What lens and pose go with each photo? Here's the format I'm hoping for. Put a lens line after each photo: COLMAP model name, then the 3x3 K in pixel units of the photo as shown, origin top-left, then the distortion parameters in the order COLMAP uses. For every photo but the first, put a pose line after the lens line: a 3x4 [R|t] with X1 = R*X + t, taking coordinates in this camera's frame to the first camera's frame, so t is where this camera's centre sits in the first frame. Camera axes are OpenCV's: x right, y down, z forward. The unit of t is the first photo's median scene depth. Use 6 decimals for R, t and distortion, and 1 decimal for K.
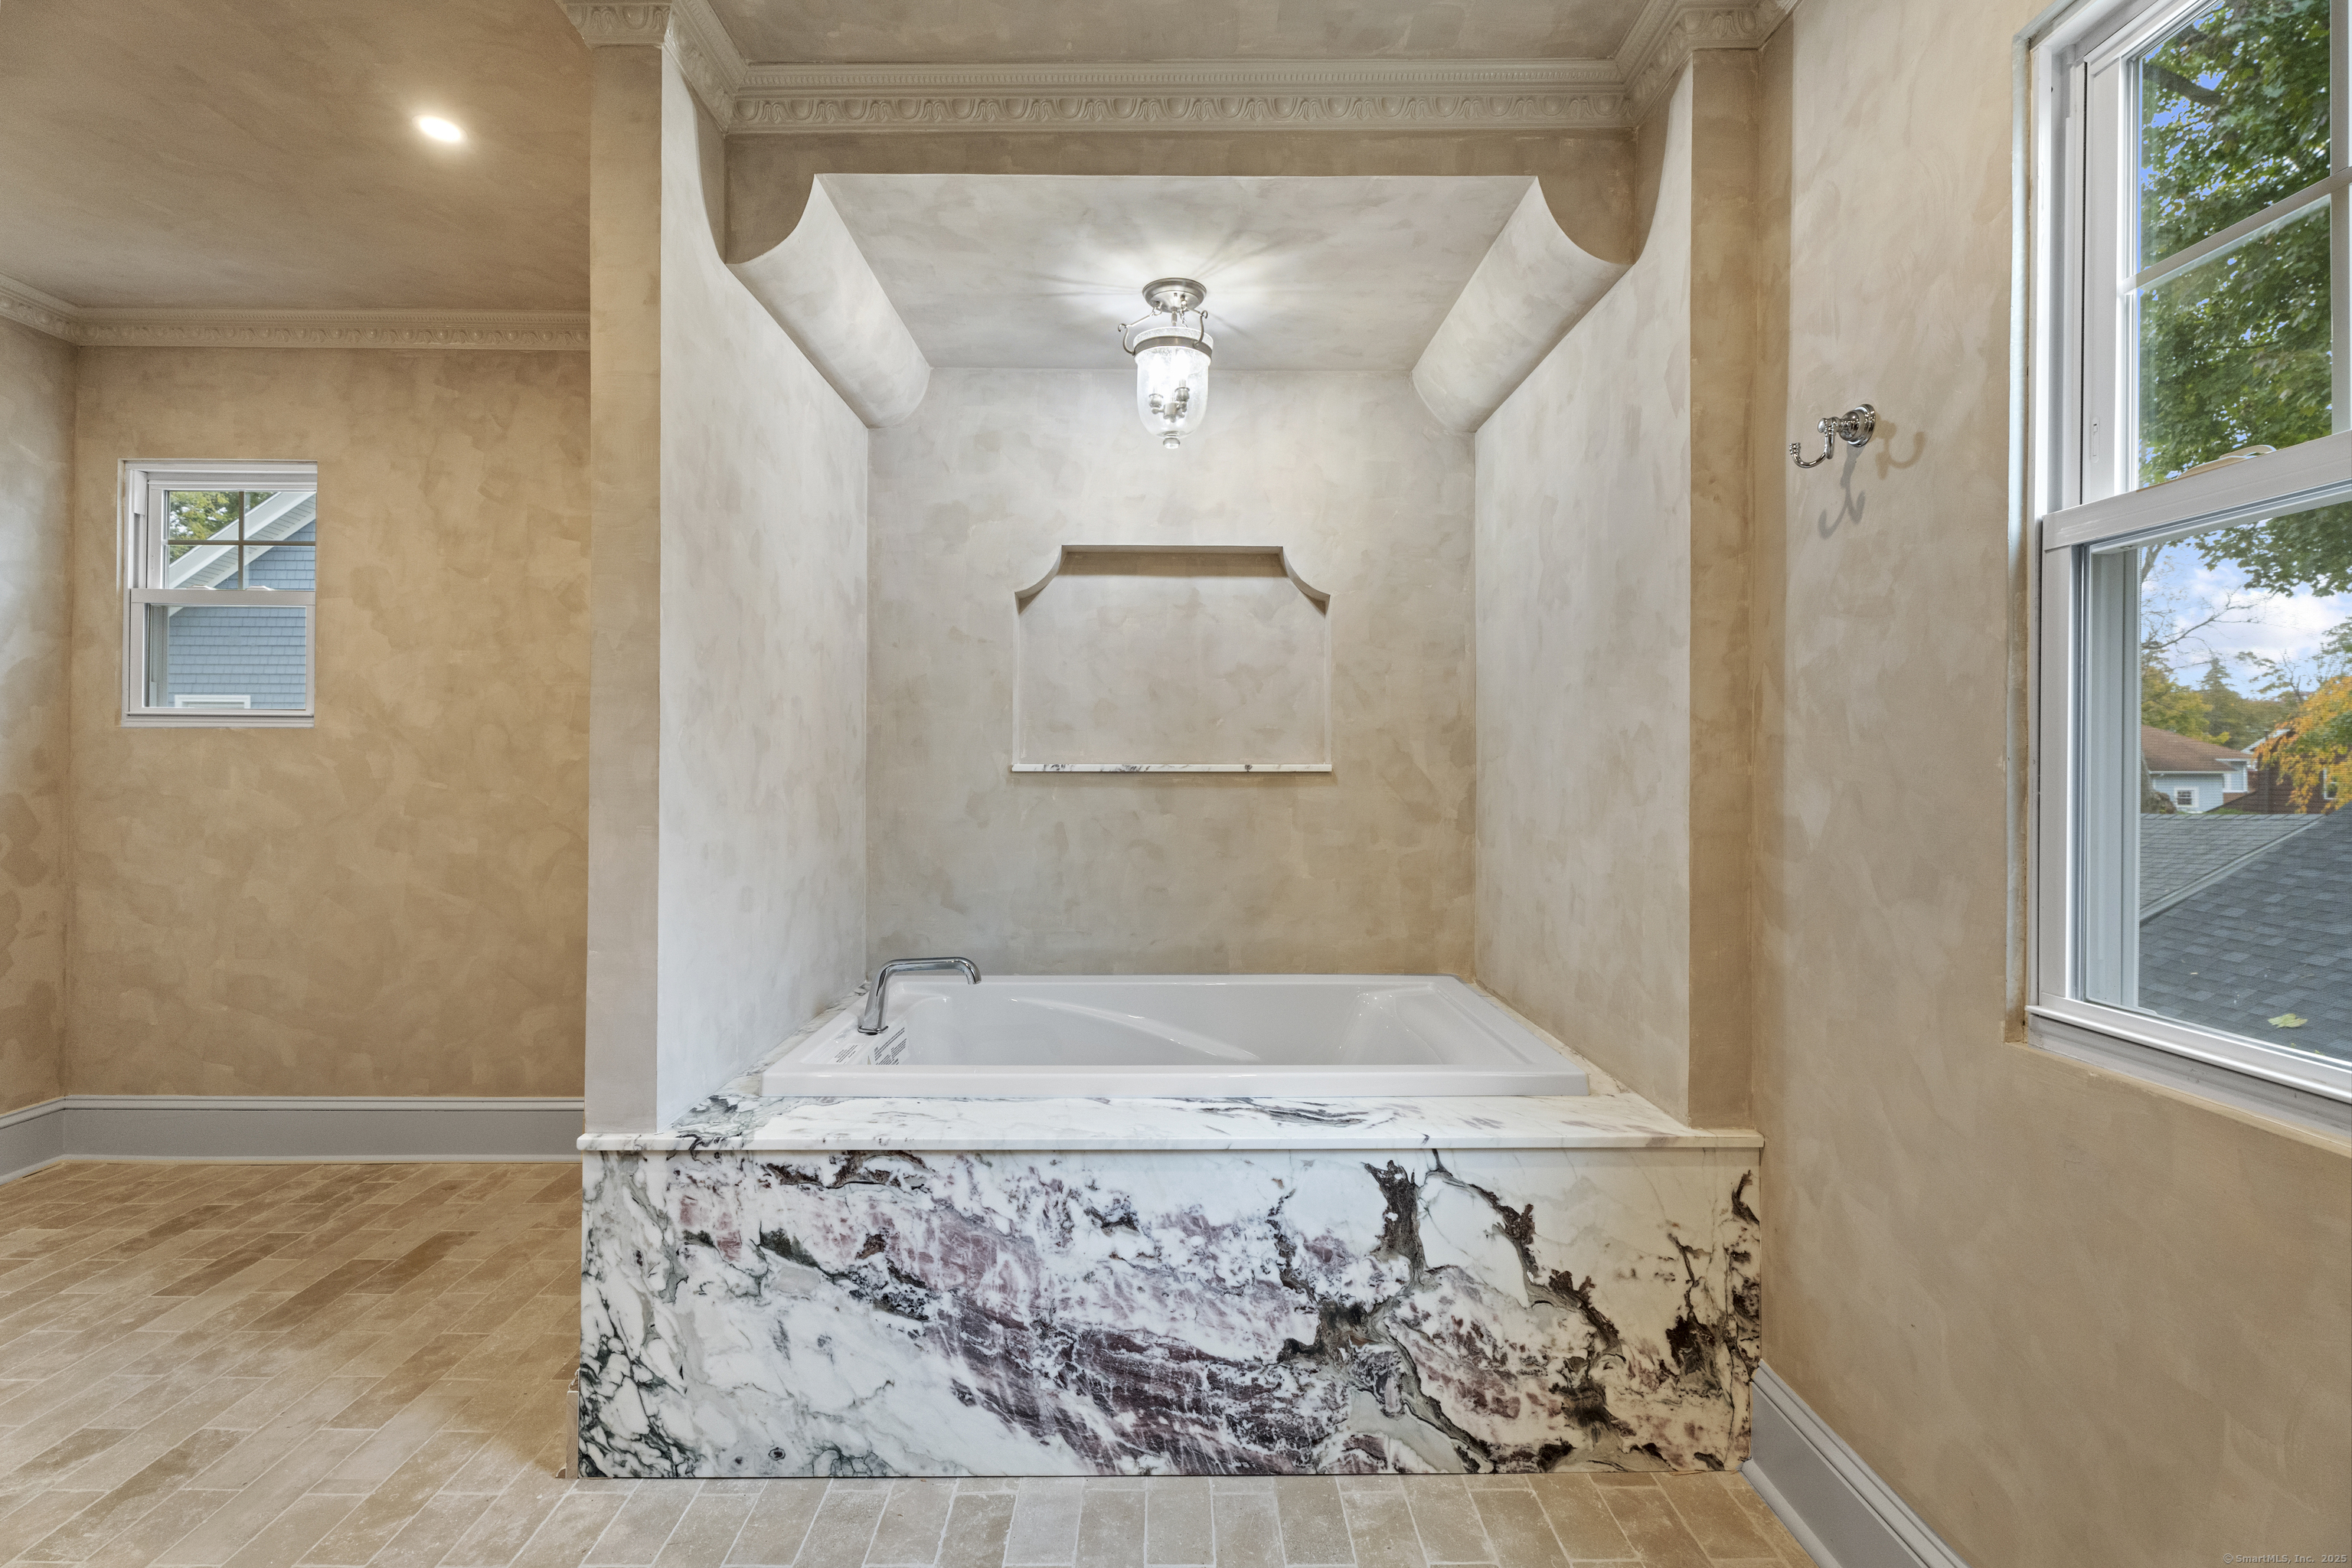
lens RADIAL K [[1041.4, 0, 1172.4], [0, 1041.4, 760.5], [0, 0, 1]] dist [0.000546, 0.001098]
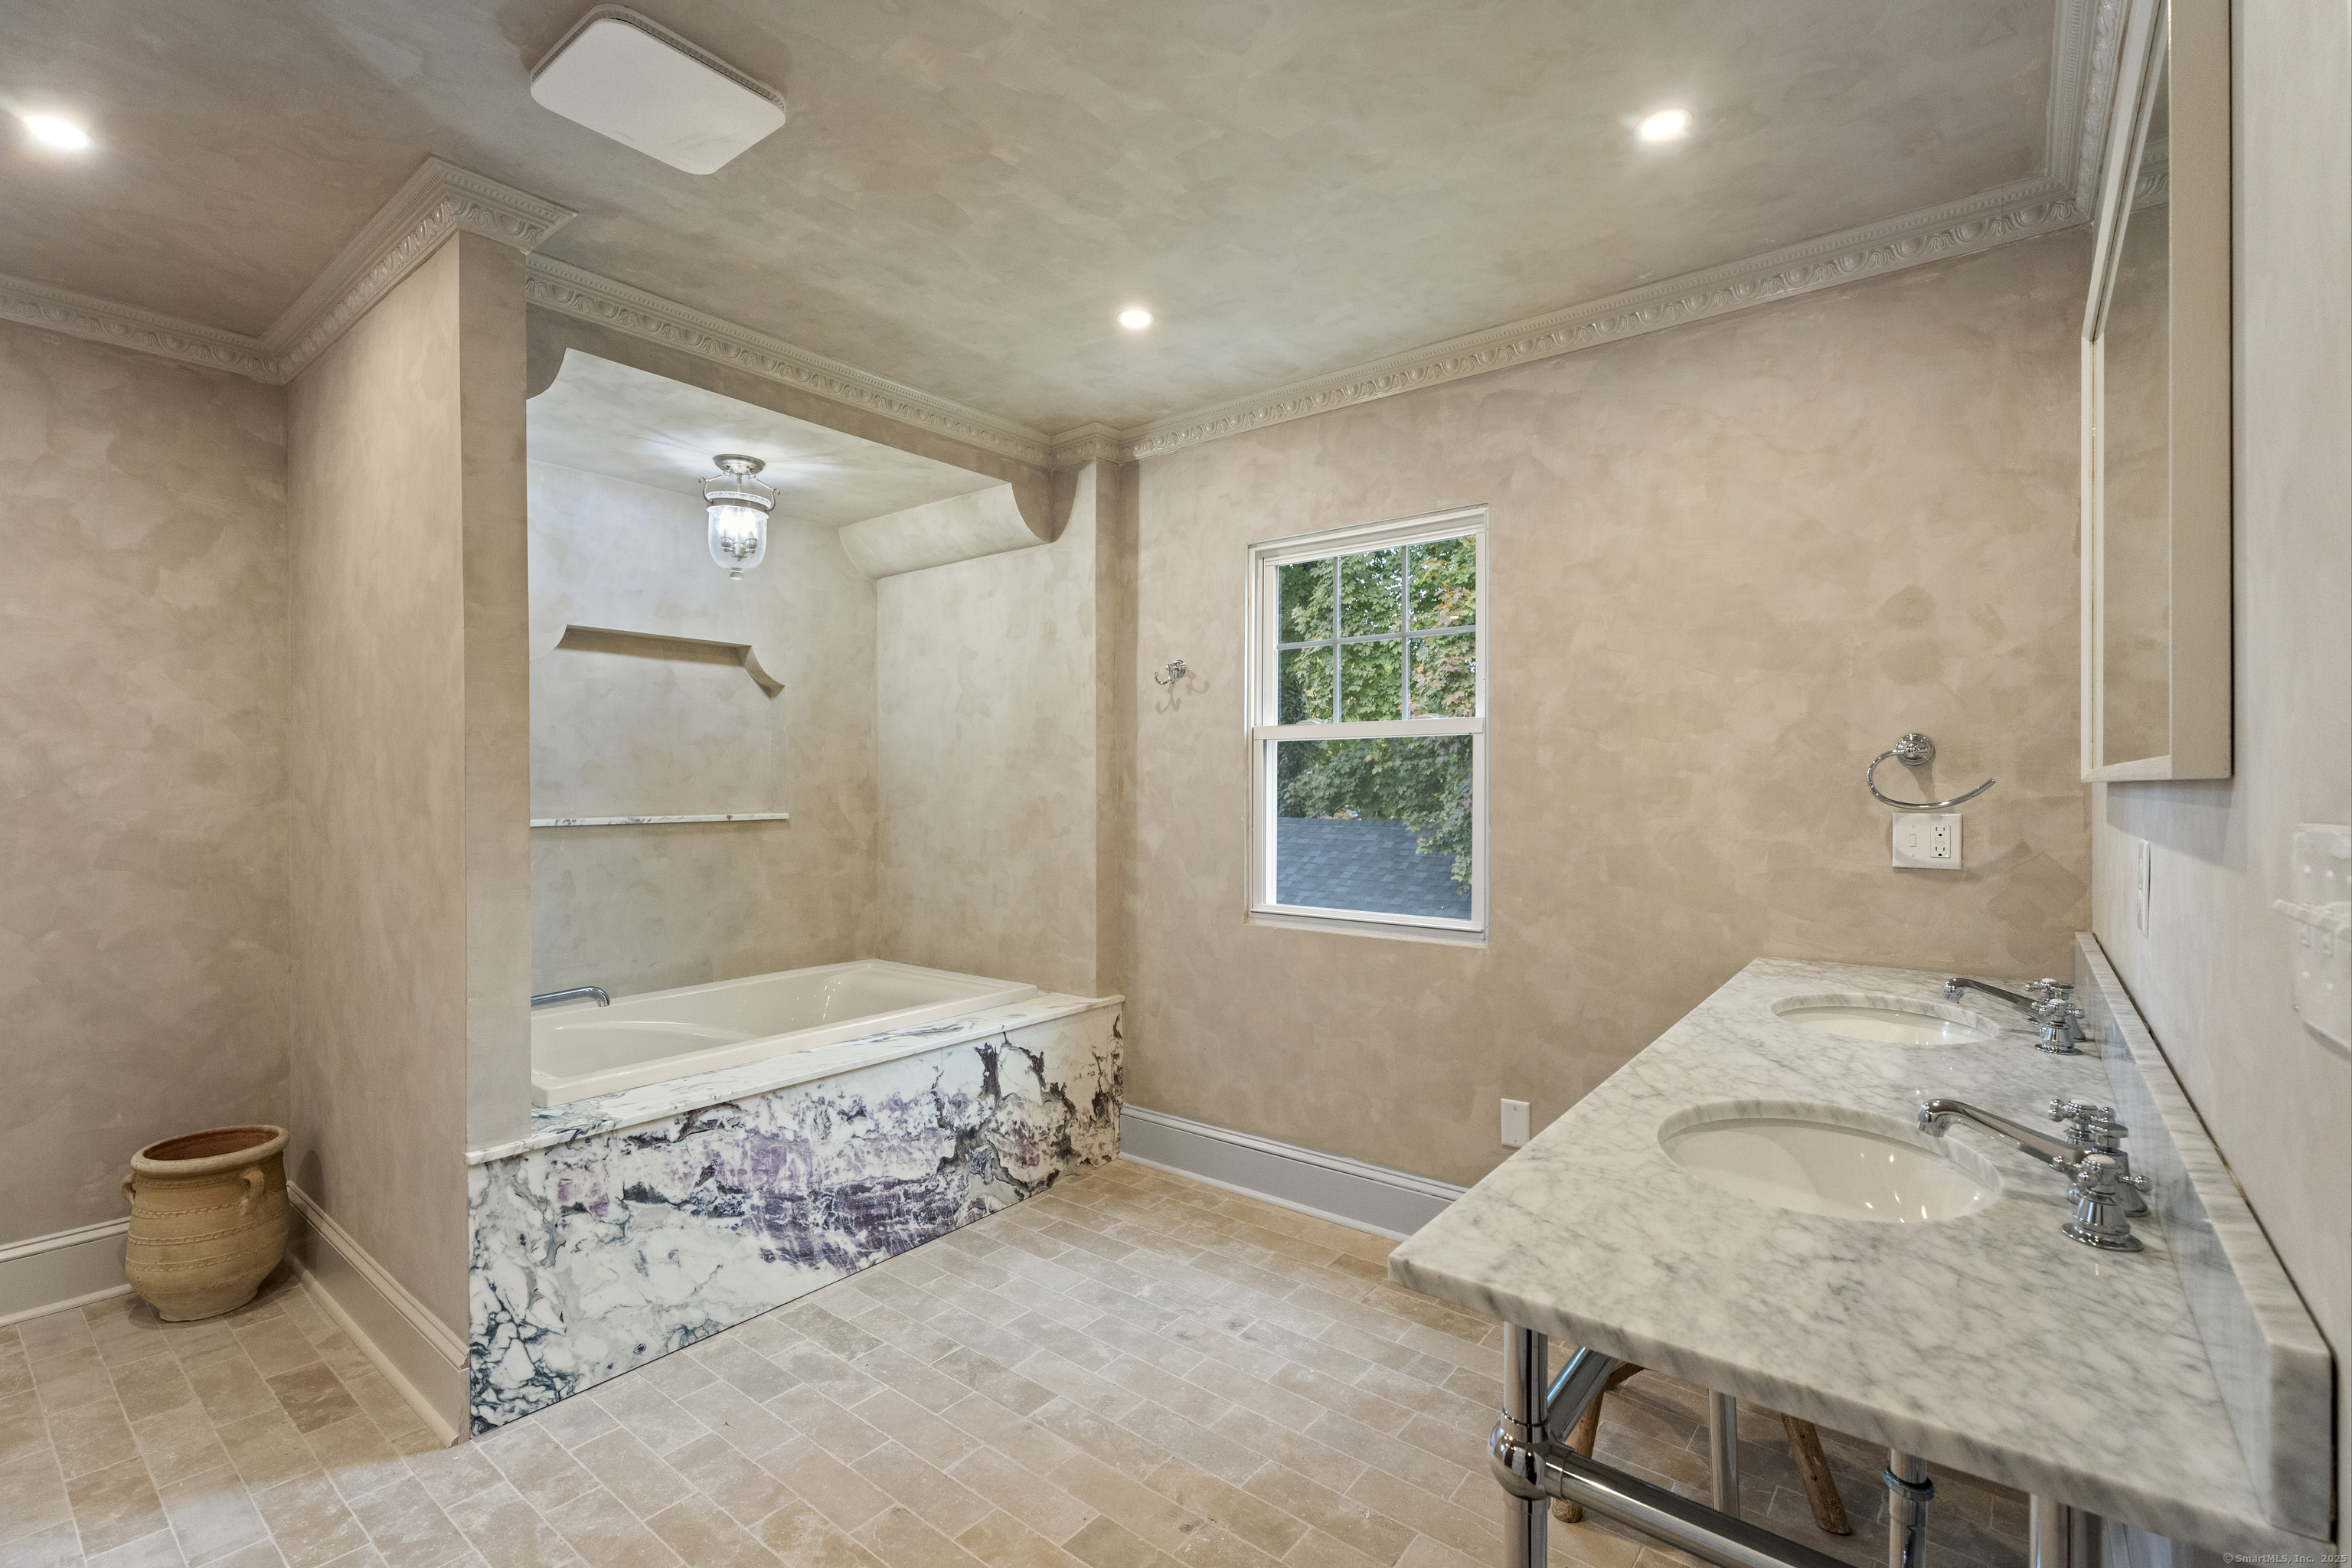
lens RADIAL K [[1041.4, 0, 1158.1], [0, 1041.4, 789.6], [0, 0, 1]] dist [0.000546, 0.001098]
pose [[0.634103, -0.006710, 0.773219, -0.949142], [-0.001432, 0.999950, 0.009852, -0.066470], [-0.773247, -0.007354, 0.634062, -0.347443]]
